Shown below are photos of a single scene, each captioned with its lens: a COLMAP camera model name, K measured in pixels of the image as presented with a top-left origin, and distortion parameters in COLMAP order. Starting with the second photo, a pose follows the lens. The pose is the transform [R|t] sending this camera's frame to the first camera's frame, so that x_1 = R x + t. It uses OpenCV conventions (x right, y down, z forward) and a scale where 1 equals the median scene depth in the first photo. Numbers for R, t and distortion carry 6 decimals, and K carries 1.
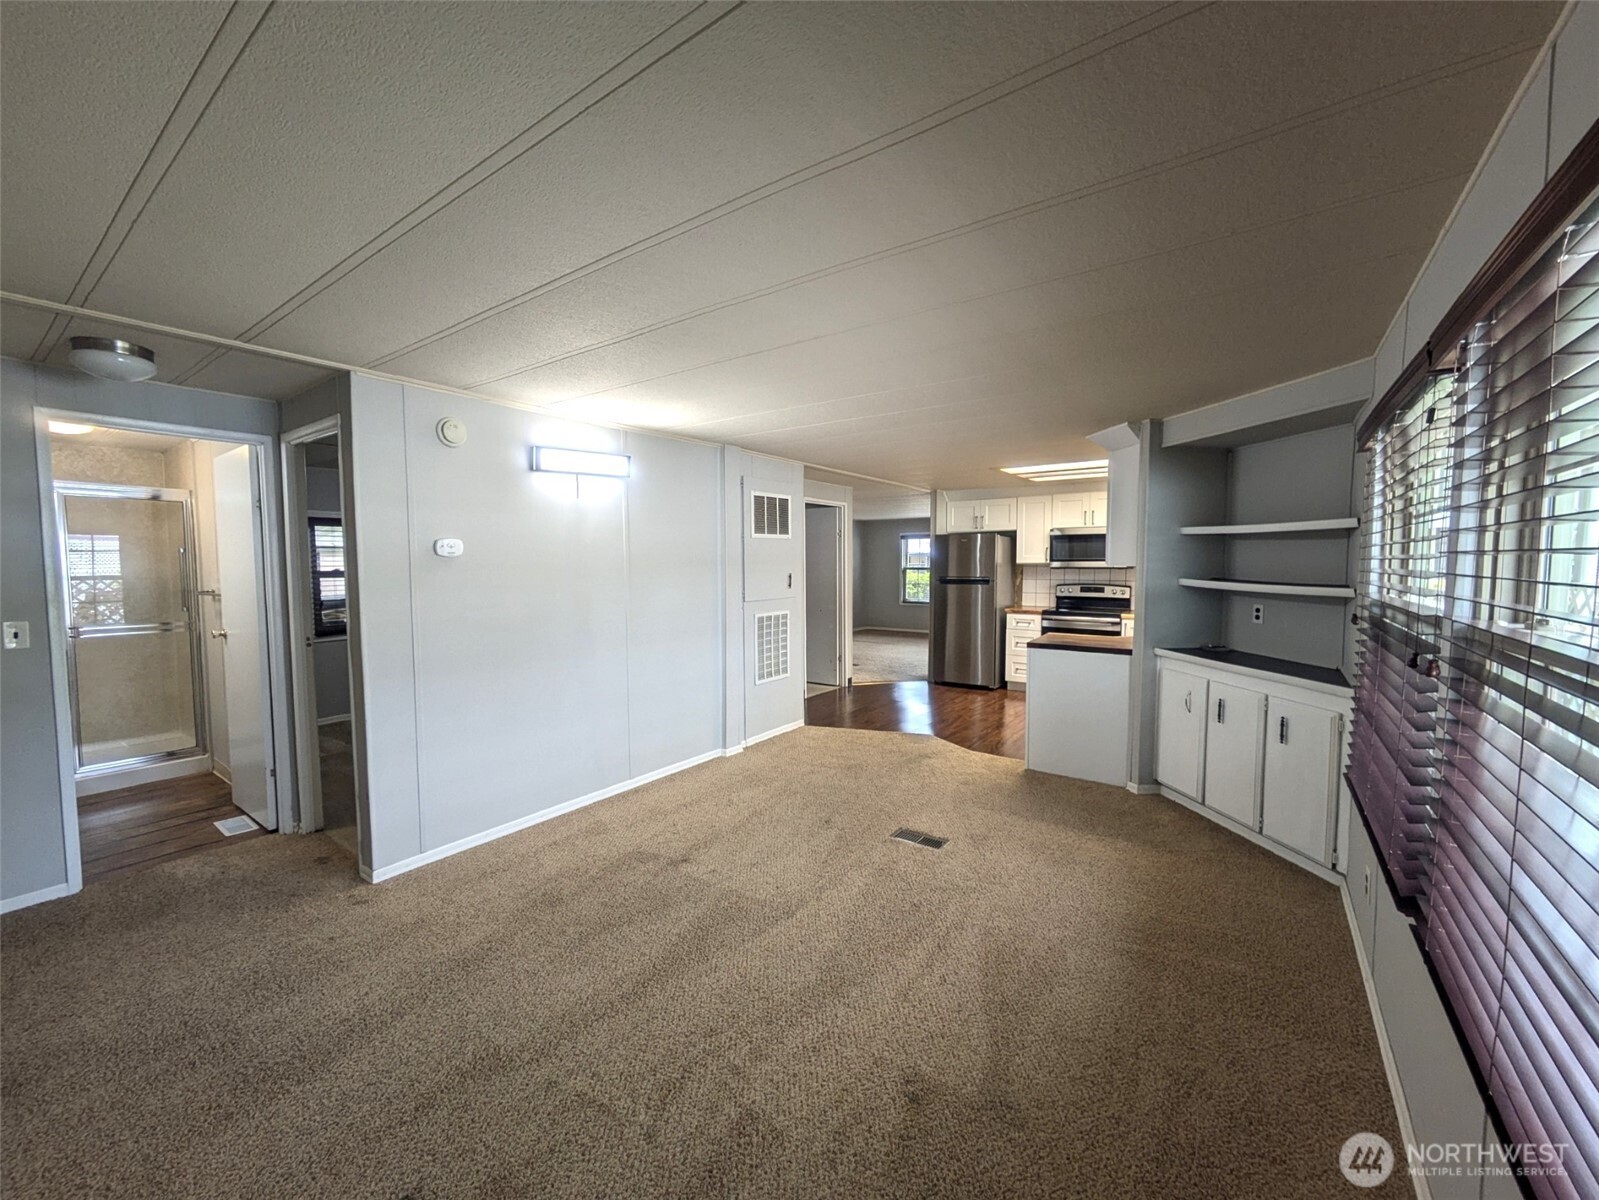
lens RADIAL K [[635.1, 0, 799.5], [0, 635.1, 600.0], [0, 0, 1]] dist [0.001881, 0.000014]
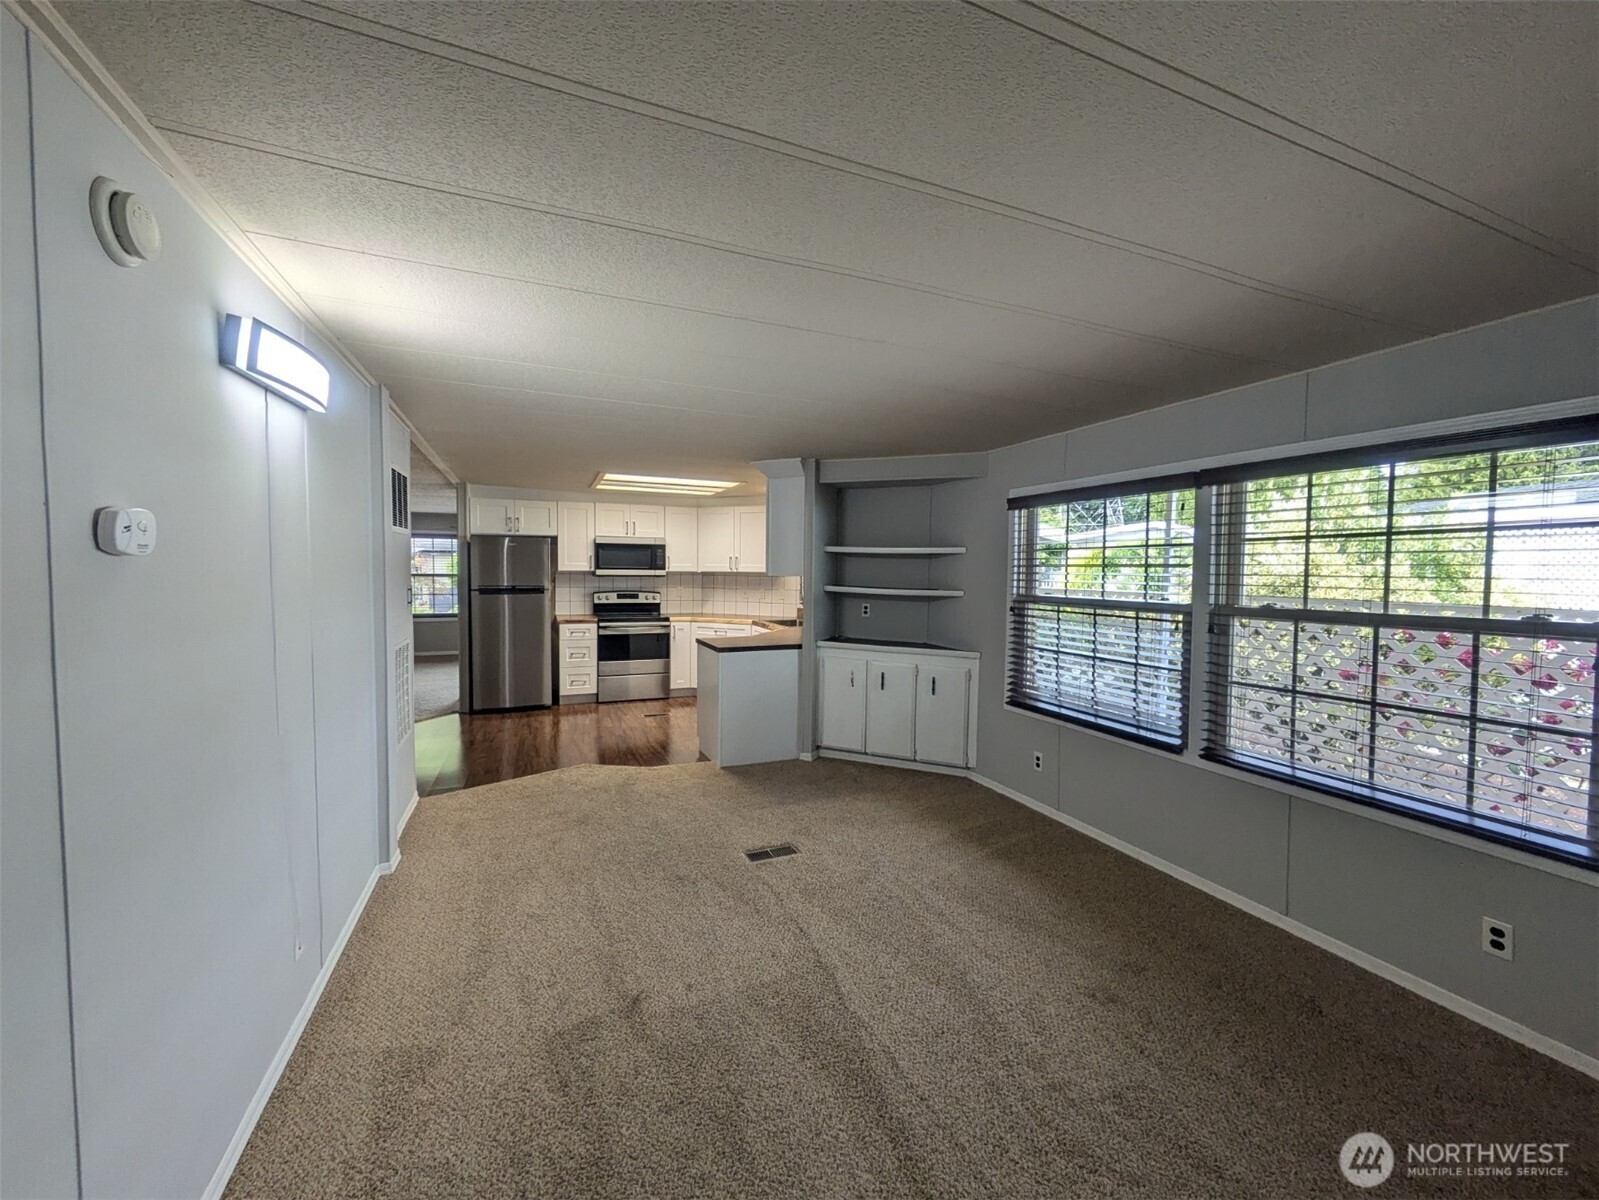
lens RADIAL K [[635.1, 0, 799.5], [0, 635.1, 600.0], [0, 0, 1]] dist [0.001881, 0.000014]
pose [[0.521793, -0.033541, 0.852413, -0.482754], [0.039472, 0.999106, 0.015151, -0.024258], [-0.852159, 0.025740, 0.522650, 0.339359]]
